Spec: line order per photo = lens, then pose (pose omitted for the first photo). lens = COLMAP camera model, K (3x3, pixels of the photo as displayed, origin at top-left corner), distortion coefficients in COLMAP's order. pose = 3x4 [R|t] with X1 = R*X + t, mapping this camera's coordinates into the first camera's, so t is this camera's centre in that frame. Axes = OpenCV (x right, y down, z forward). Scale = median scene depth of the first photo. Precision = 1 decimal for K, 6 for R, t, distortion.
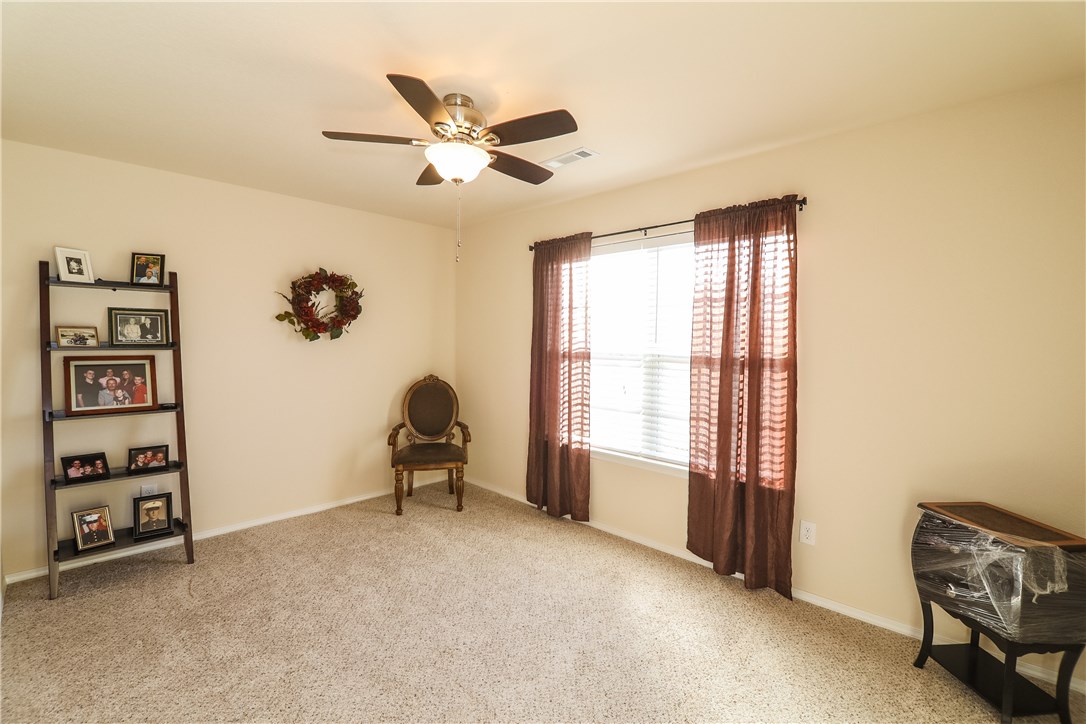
lens RADIAL K [[482.2, 0, 548.3], [0, 482.2, 359.9], [0, 0, 1]] dist [-0.001388, -0.011072]
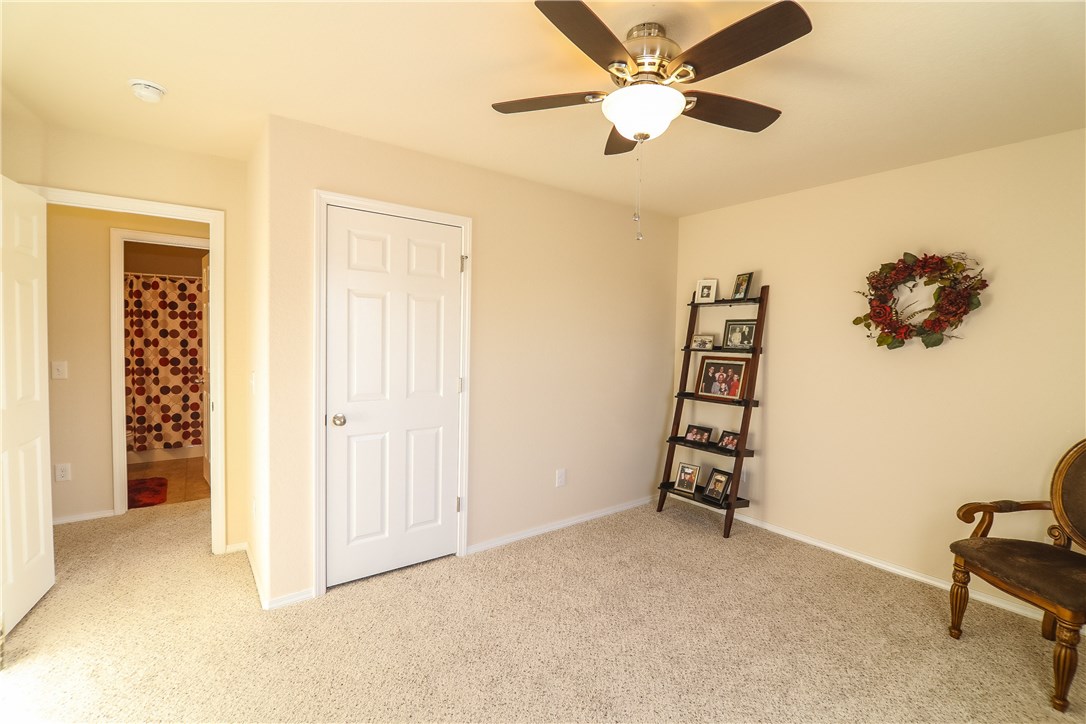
lens RADIAL K [[482.2, 0, 548.3], [0, 482.2, 359.9], [0, 0, 1]] dist [-0.001388, -0.011072]
pose [[-0.165586, 0.033582, -0.985623, 0.460390], [-0.058770, 0.997308, 0.043853, -0.029547], [0.984443, 0.065187, -0.163167, 0.739400]]
